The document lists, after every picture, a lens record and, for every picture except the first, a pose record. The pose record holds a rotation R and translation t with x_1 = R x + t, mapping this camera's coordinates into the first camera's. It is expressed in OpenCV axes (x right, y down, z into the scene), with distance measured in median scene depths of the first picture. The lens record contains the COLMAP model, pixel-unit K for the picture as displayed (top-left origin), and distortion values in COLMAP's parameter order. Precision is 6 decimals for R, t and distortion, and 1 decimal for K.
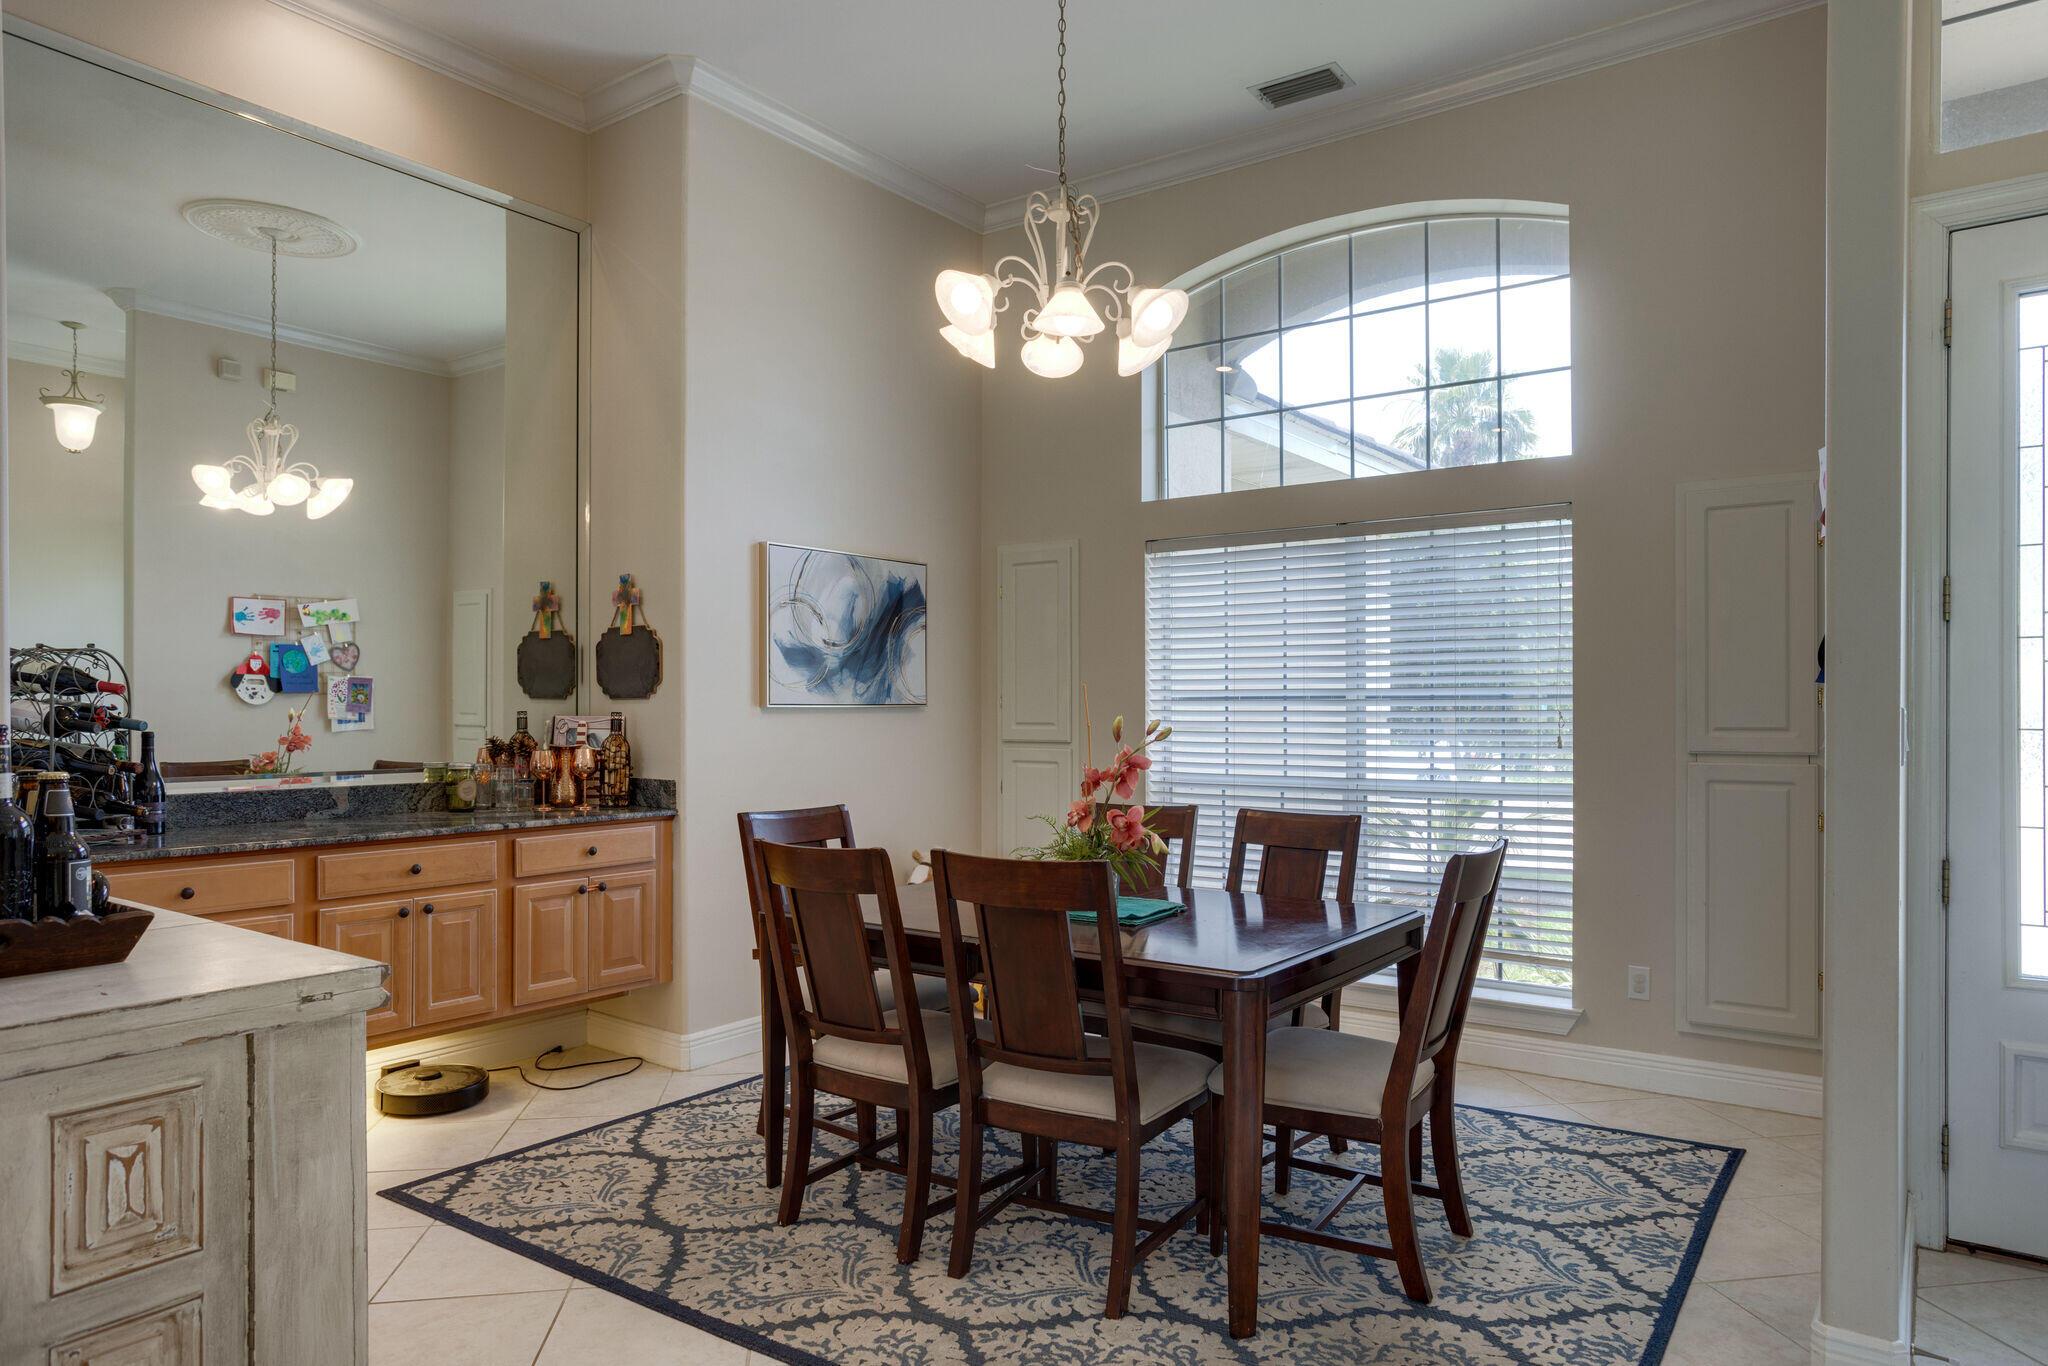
lens RADIAL K [[1260.2, 0, 1069.9], [0, 1260.2, 712.1], [0, 0, 1]] dist [-0.016720, 0.002811]
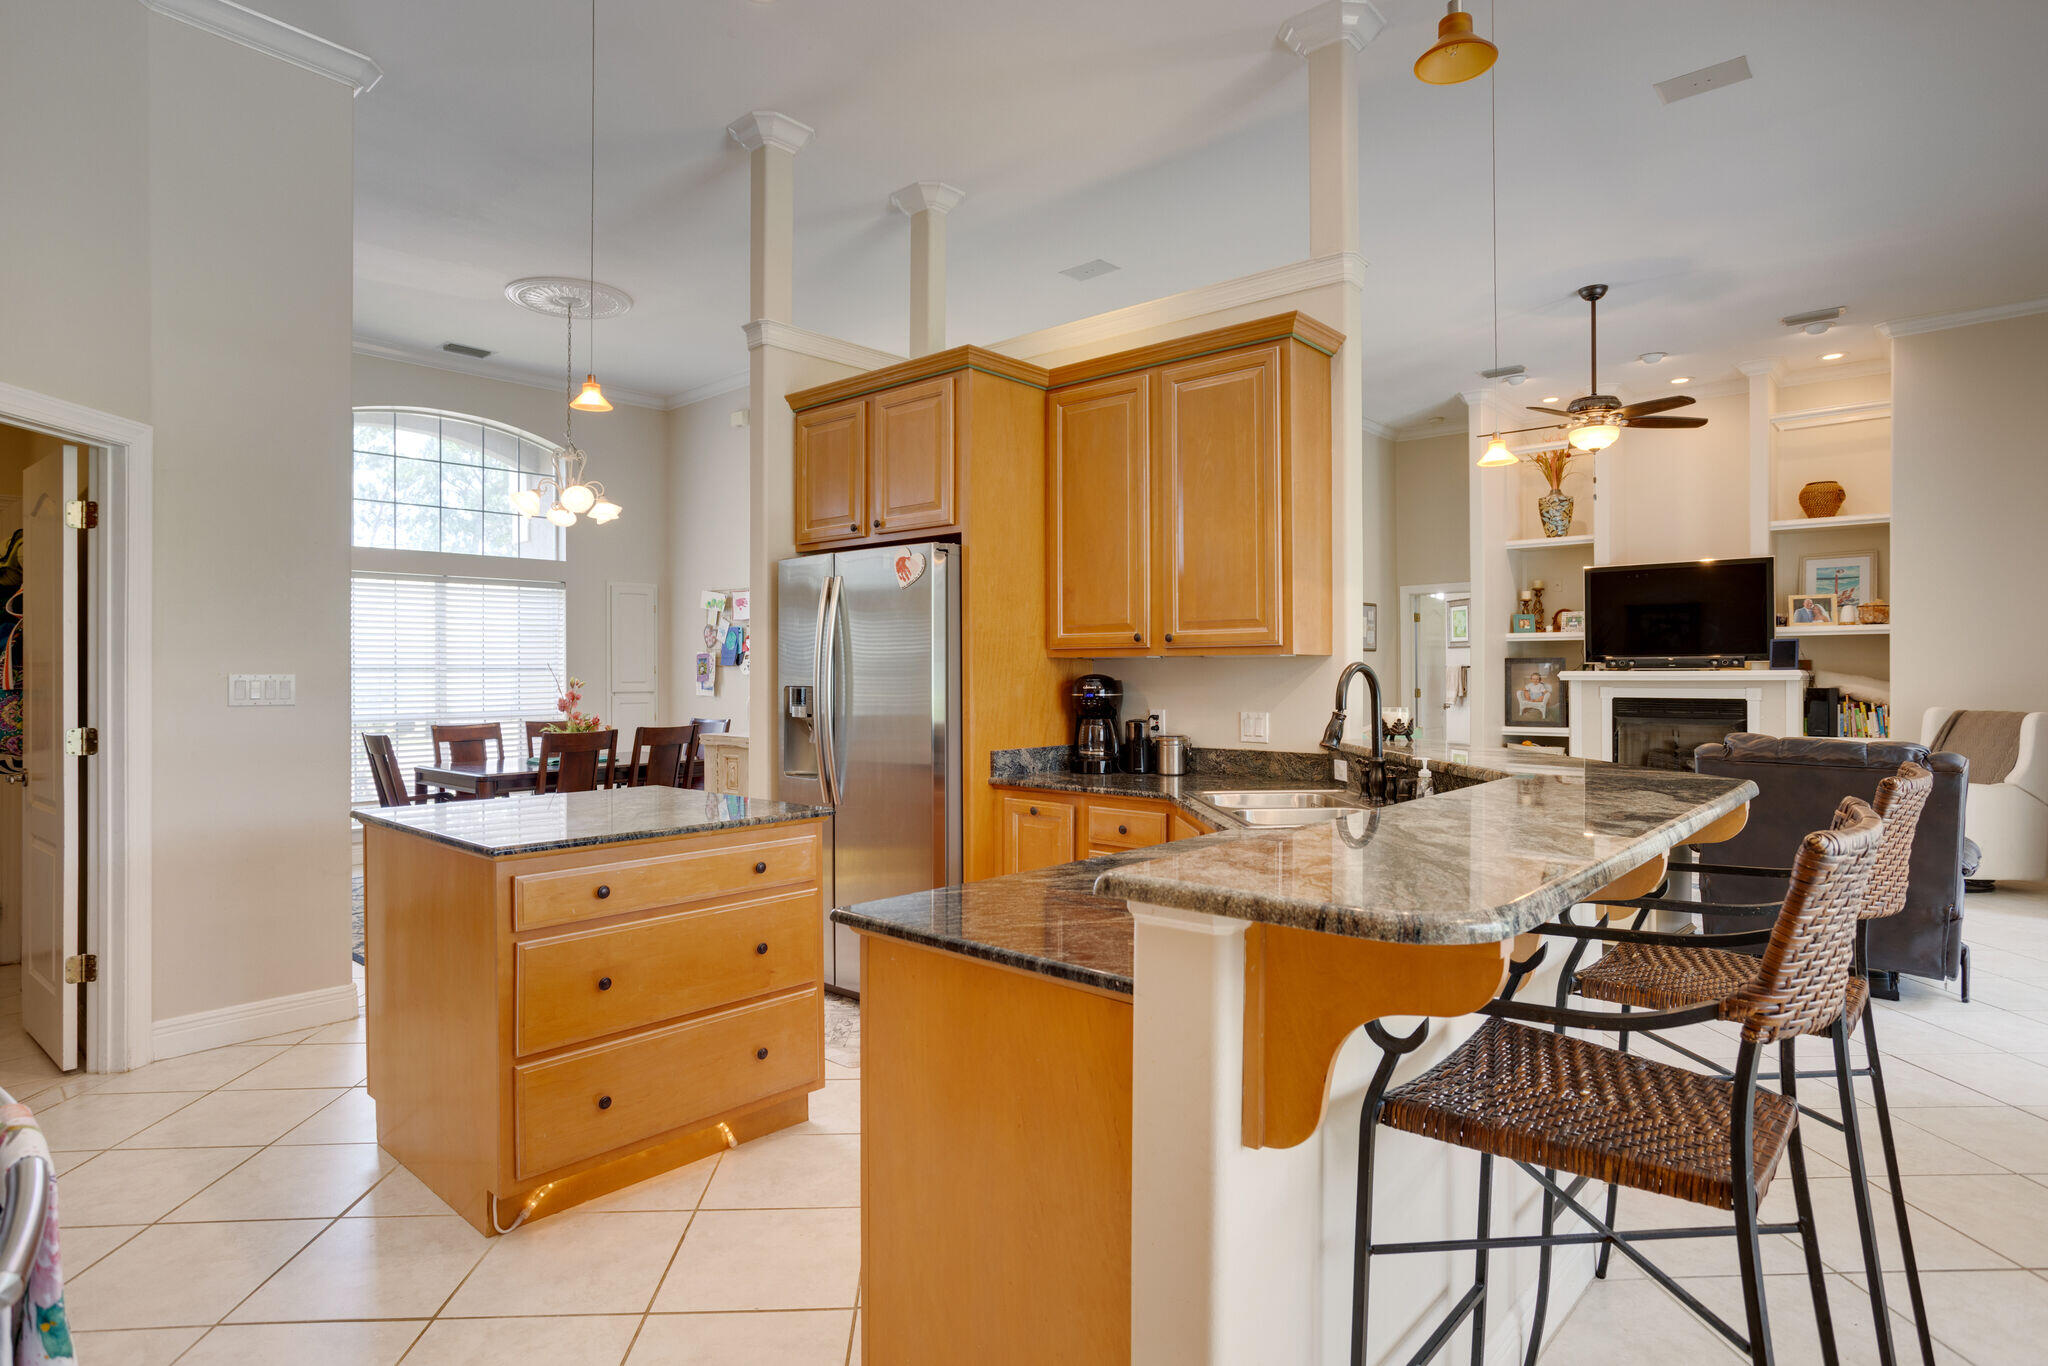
lens RADIAL K [[1145.6, 0, 1028.6], [0, 1145.6, 675.6], [0, 0, 1]] dist [-0.066952, 0.091105]
pose [[0.086707, 0.001107, 0.996233, -1.689425], [0.007920, 0.999967, -0.001801, 0.009479], [-0.996202, 0.008047, 0.086696, 0.001171]]
